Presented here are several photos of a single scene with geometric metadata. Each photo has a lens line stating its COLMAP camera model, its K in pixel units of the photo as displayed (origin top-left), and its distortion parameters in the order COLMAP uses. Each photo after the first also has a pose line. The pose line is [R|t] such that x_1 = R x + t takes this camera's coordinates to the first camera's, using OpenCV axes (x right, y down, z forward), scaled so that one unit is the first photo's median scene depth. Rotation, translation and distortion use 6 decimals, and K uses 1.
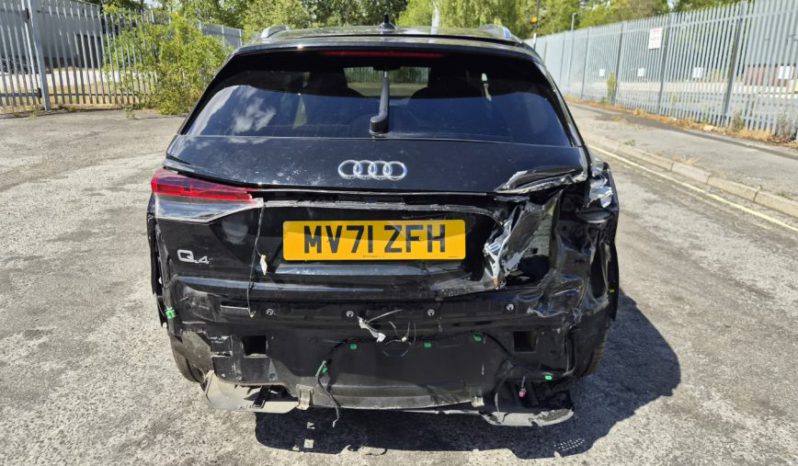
lens RADIAL K [[577.4, 0, 401.4], [0, 577.4, 218.6], [0, 0, 1]] dist [0.040695, -0.007009]
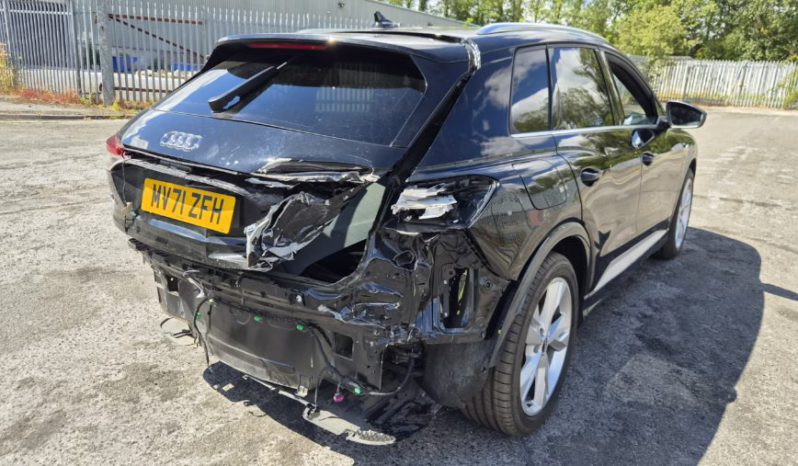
lens RADIAL K [[577.4, 0, 401.4], [0, 577.4, 218.6], [0, 0, 1]] dist [0.040695, -0.007009]
pose [[0.803275, 0.165053, -0.572282, 0.725740], [-0.184192, 0.982576, 0.024848, -0.031397], [0.566412, 0.085450, 0.819680, 0.229981]]
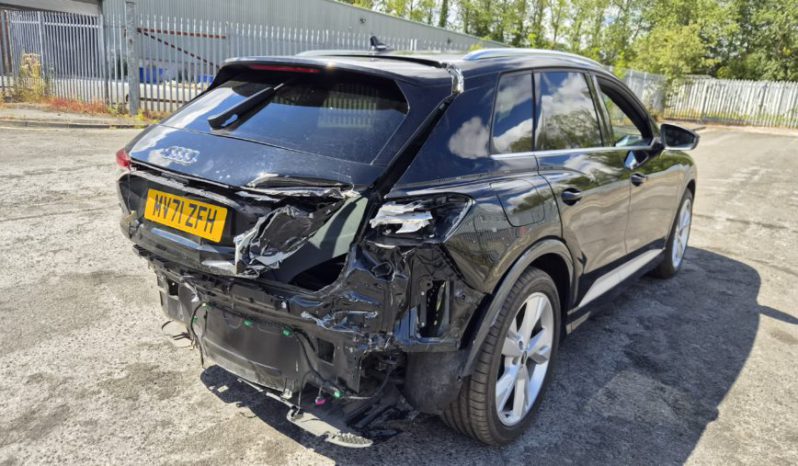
lens RADIAL K [[574.6, 0, 398.0], [0, 574.6, 214.0], [0, 0, 1]] dist [0.038116, -0.002610]
pose [[0.778540, 0.167150, -0.604926, 0.796405], [-0.207261, 0.978279, 0.003568, -0.046261], [0.592383, 0.122599, 0.796273, 0.222162]]
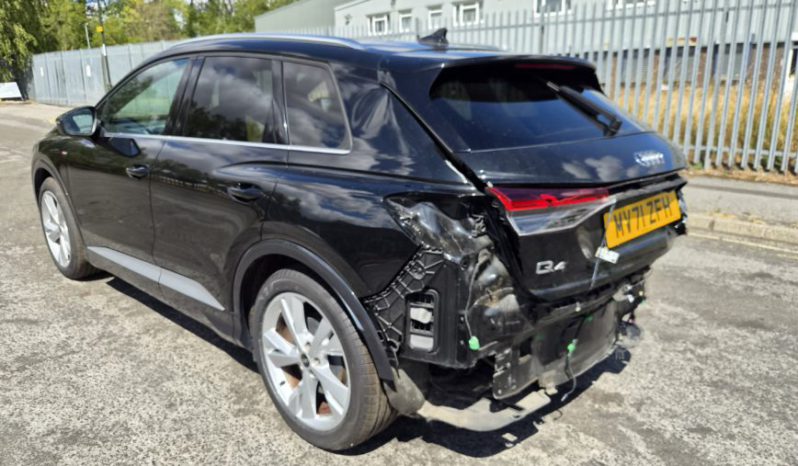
lens RADIAL K [[583.1, 0, 398.1], [0, 583.1, 225.6], [0, 0, 1]] dist [0.030627, -0.003819]
pose [[0.710116, -0.185214, 0.679287, -0.963768], [0.194611, 0.978827, 0.063443, -0.094312], [-0.676655, 0.087145, 0.731125, 0.335079]]
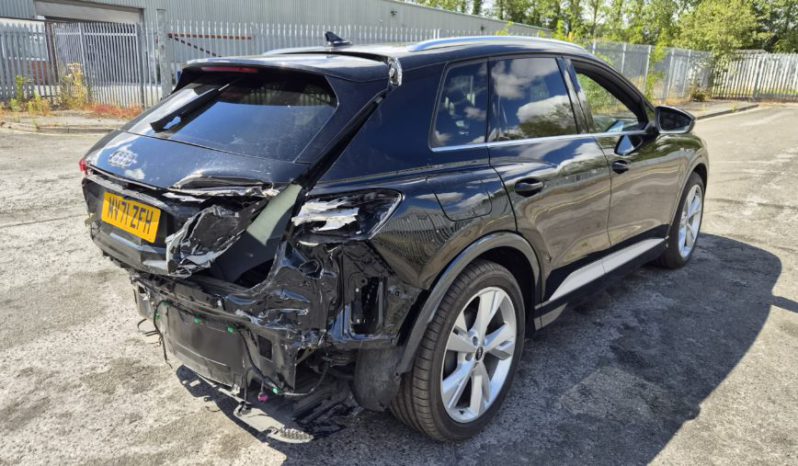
lens RADIAL K [[574.1, 0, 381.4], [0, 574.1, 215.3], [0, 0, 1]] dist [0.039645, -0.004034]
pose [[0.717926, 0.158776, -0.677770, 0.916507], [-0.181505, 0.982658, 0.037941, -0.084363], [0.672040, 0.095779, 0.734294, 0.334040]]
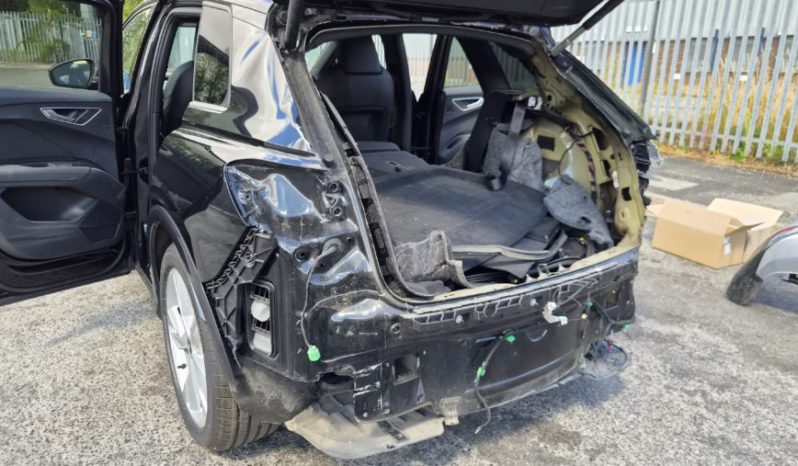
lens RADIAL K [[573.2, 0, 409.1], [0, 573.2, 233.6], [0, 0, 1]] dist [0.089087, -0.084339]
pose [[0.840540, -0.140884, 0.523110, -0.585390], [0.119357, 0.990026, 0.074850, -0.029010], [-0.528438, -0.000477, 0.848972, 0.264016]]
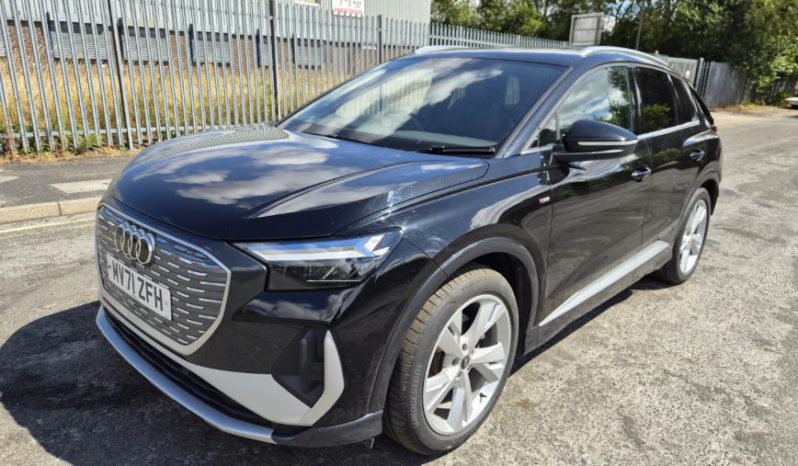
lens RADIAL K [[583.1, 0, 398.1], [0, 583.1, 225.6], [0, 0, 1]] dist [0.030627, -0.003819]
pose [[-0.726004, -0.209449, 0.655019, -0.976109], [0.144419, 0.884814, 0.442998, -0.835360], [-0.672355, 0.416215, -0.612130, 3.017021]]
